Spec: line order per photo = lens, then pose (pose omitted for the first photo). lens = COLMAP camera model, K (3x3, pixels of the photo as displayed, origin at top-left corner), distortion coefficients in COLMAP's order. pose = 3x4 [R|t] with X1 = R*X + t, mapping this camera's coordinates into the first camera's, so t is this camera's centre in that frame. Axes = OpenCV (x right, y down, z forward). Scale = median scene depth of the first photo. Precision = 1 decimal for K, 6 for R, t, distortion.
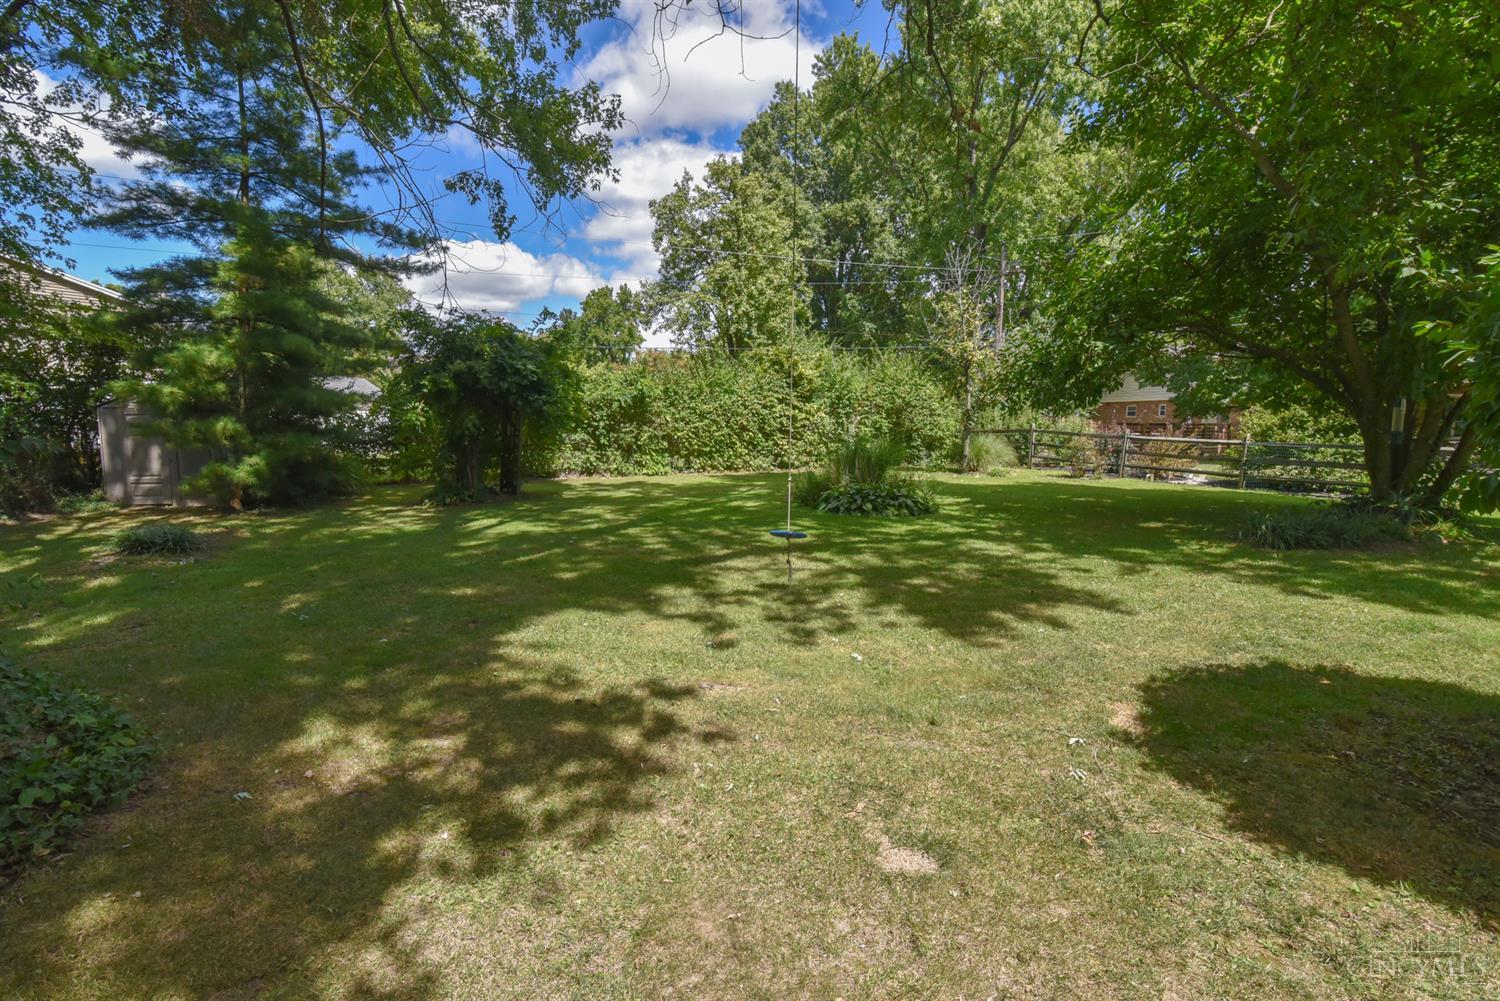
lens RADIAL K [[685.8, 0, 748.4], [0, 685.8, 505.0], [0, 0, 1]] dist [-0.020453, 0.001884]
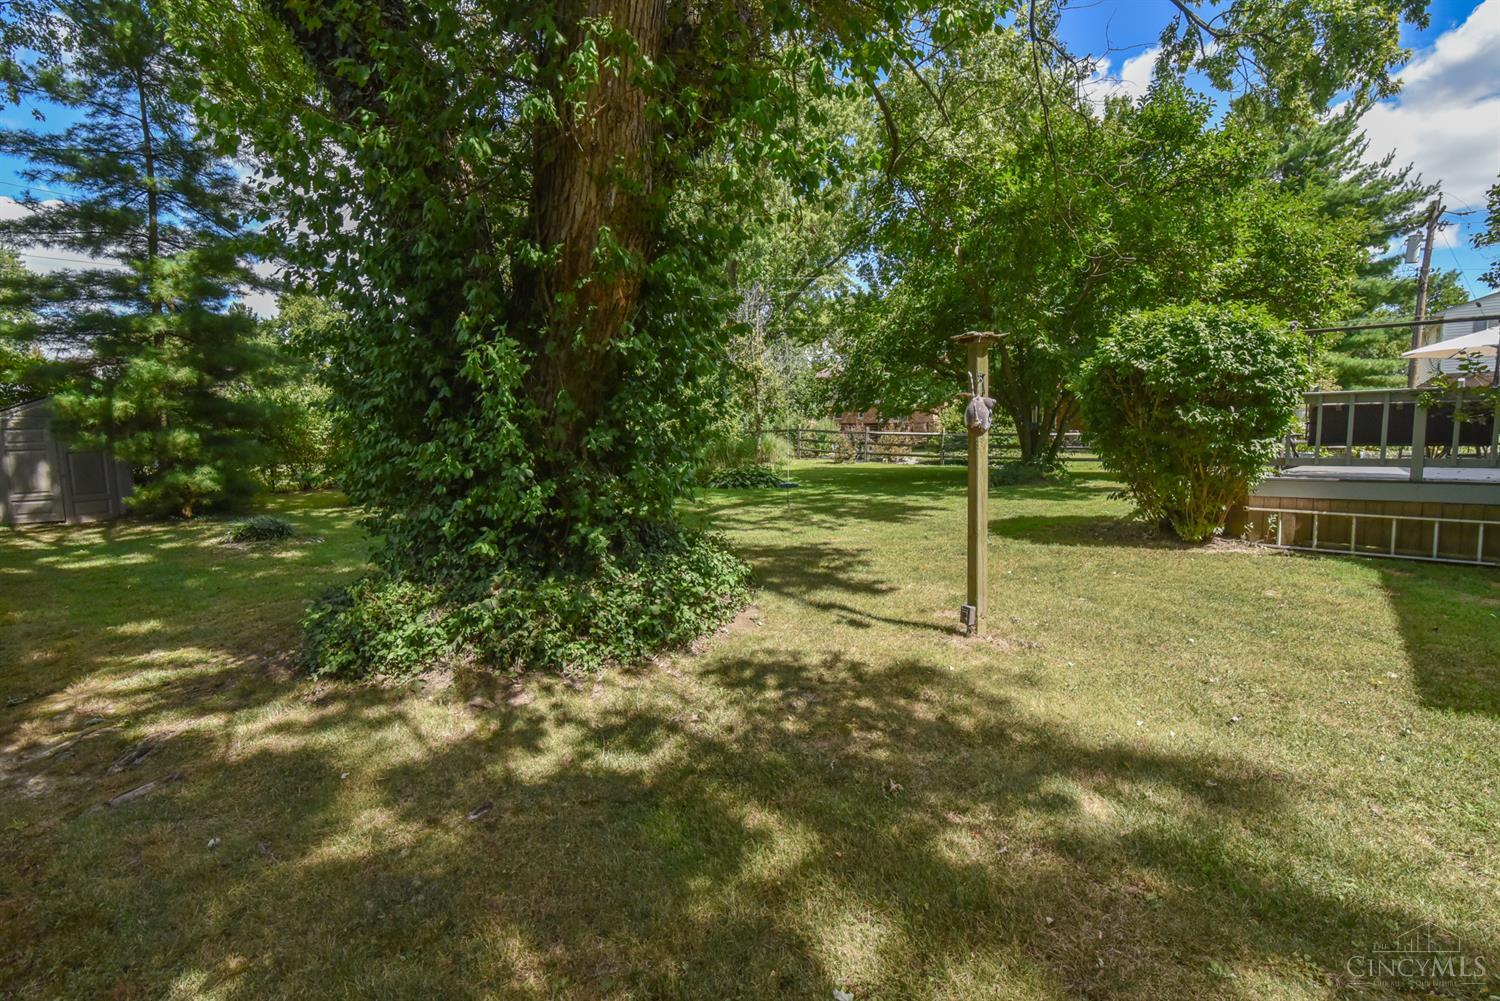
lens RADIAL K [[685.8, 0, 748.4], [0, 685.8, 505.0], [0, 0, 1]] dist [-0.020453, 0.001884]
pose [[0.917482, -0.062886, 0.392775, -0.232737], [0.066224, 0.997792, 0.005059, 0.024901], [-0.392226, 0.021369, 0.919621, -0.189436]]
